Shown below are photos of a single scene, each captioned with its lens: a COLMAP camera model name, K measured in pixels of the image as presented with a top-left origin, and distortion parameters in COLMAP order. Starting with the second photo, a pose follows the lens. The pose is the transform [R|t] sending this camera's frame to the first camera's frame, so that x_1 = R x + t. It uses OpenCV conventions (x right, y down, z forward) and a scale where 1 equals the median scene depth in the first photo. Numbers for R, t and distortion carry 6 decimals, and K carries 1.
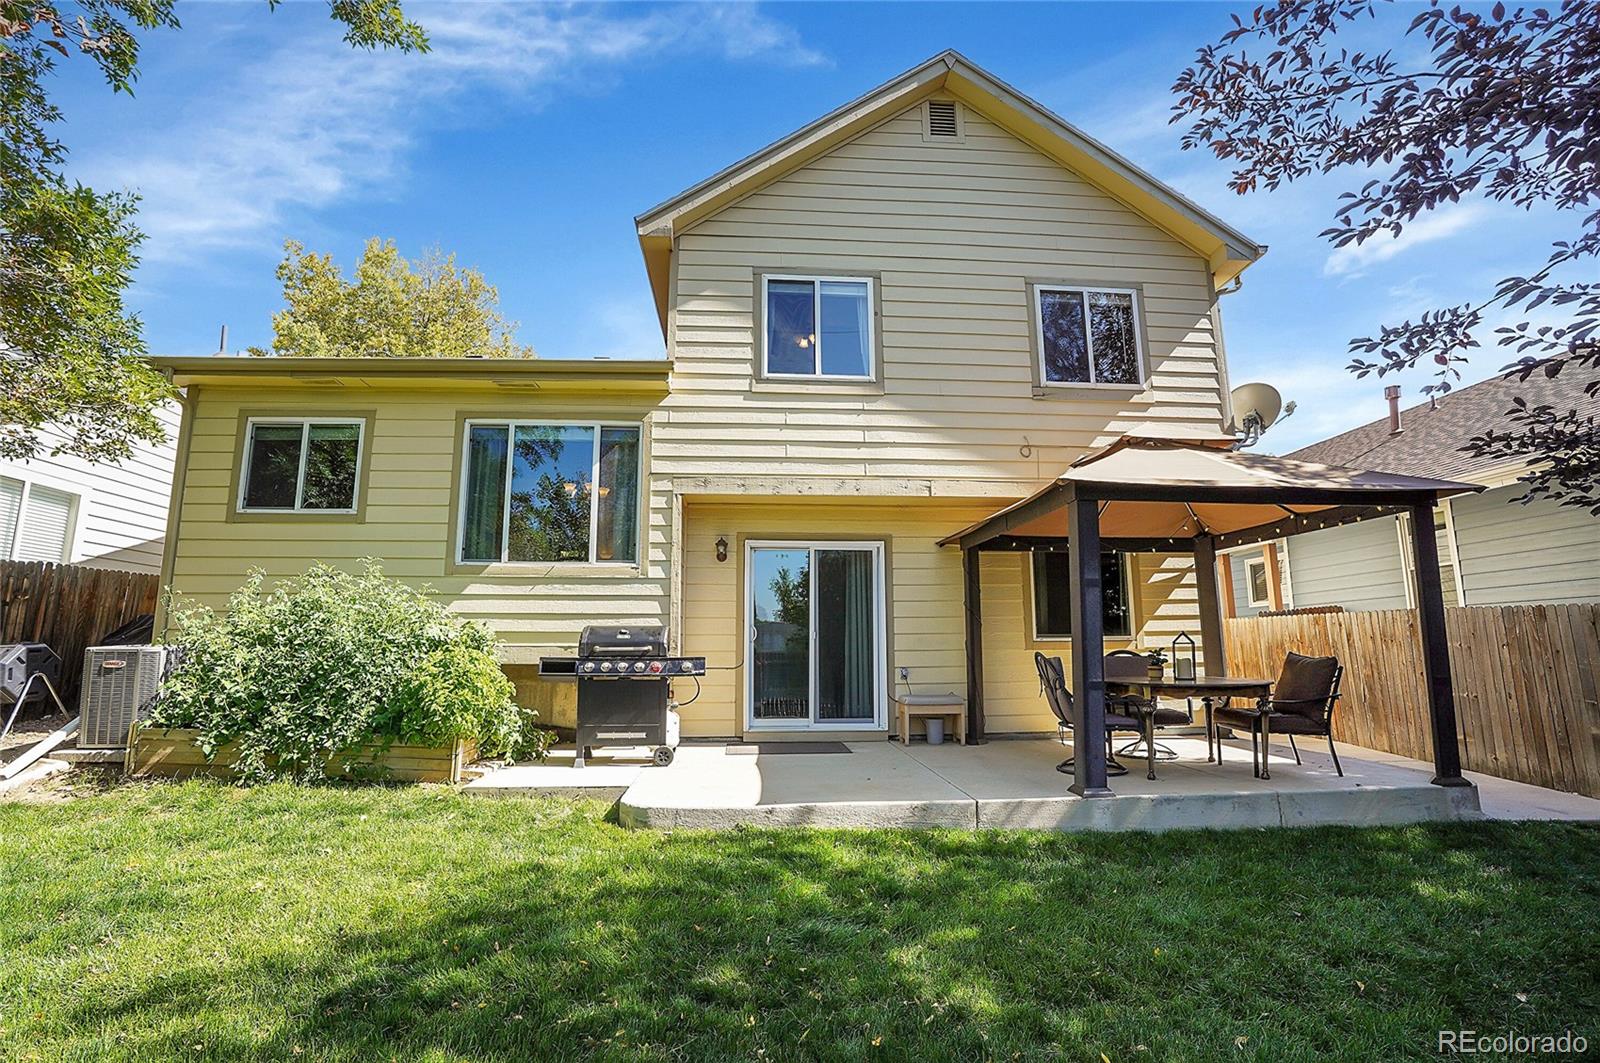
lens RADIAL K [[743.0, 0, 809.2], [0, 743.0, 535.7], [0, 0, 1]] dist [-0.071272, 0.028988]
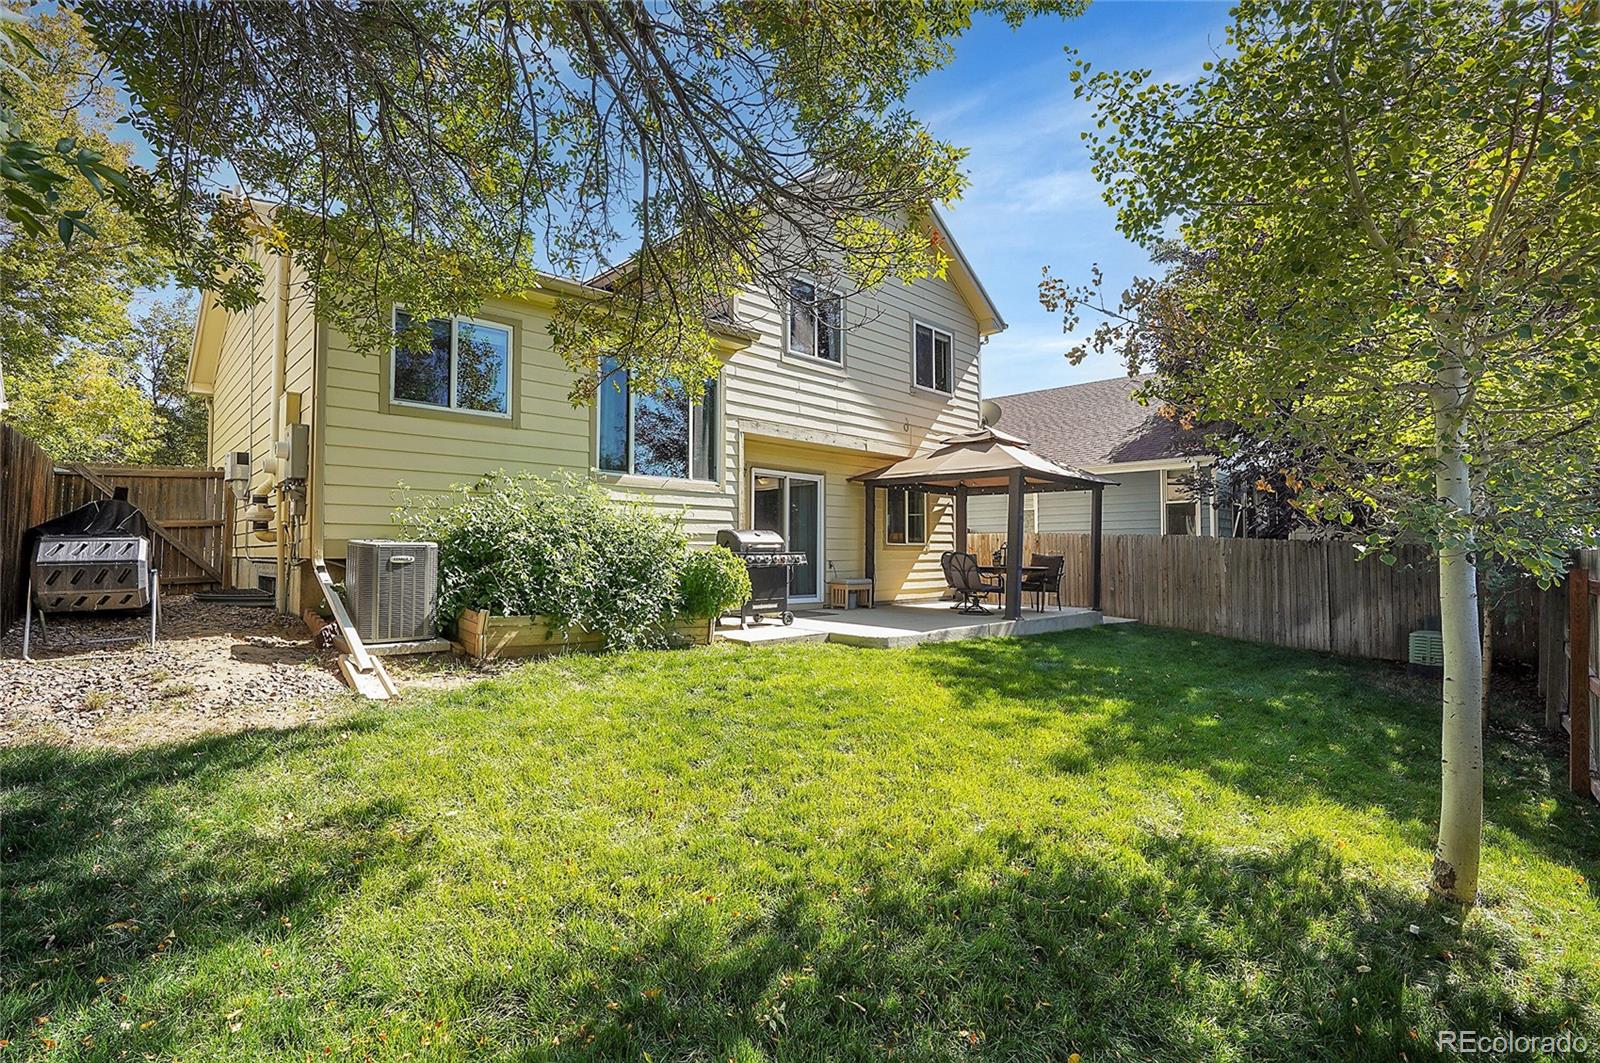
lens RADIAL K [[743.0, 0, 809.2], [0, 743.0, 535.7], [0, 0, 1]] dist [-0.071272, 0.028988]
pose [[0.754960, 0.022238, 0.655394, -0.963738], [-0.108233, 0.989944, 0.091086, -0.006099], [-0.646777, -0.139702, 0.749775, -0.106663]]
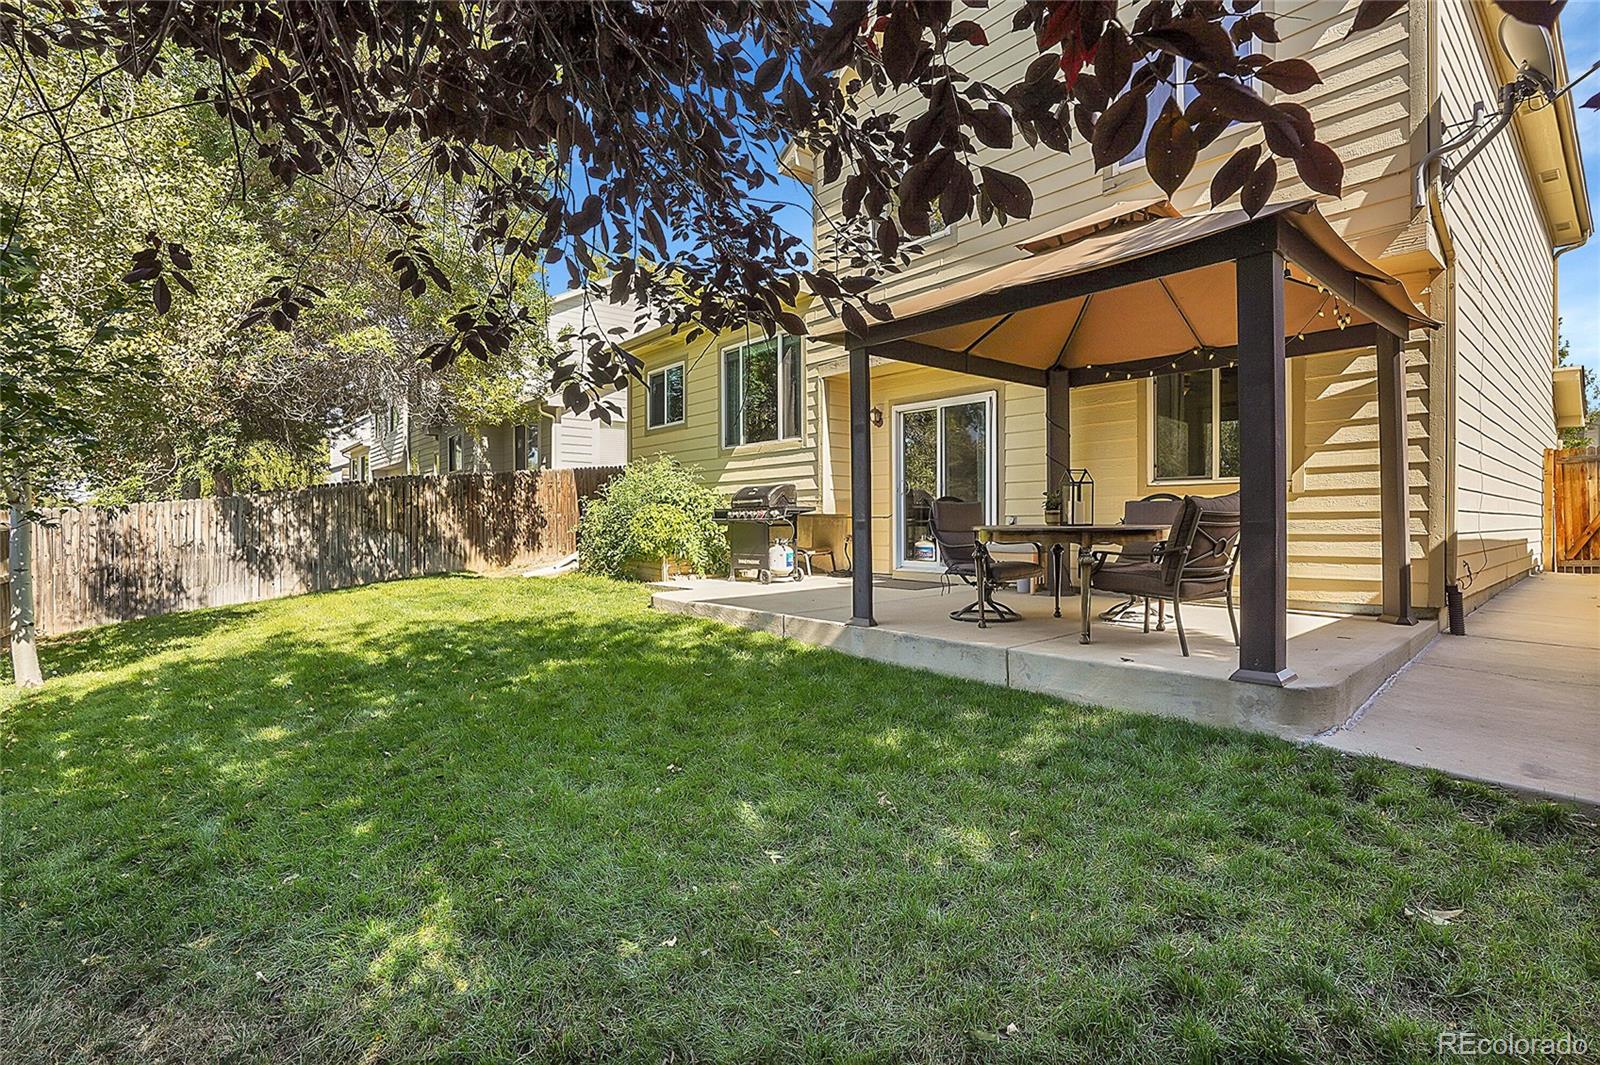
lens RADIAL K [[743.0, 0, 809.2], [0, 743.0, 536.7], [0, 0, 1]] dist [-0.071272, 0.028988]
pose [[0.604045, 0.016277, -0.796784, 0.809264], [0.125130, 0.985454, 0.114993, 0.060608], [0.787065, -0.169162, 0.593222, 0.205257]]
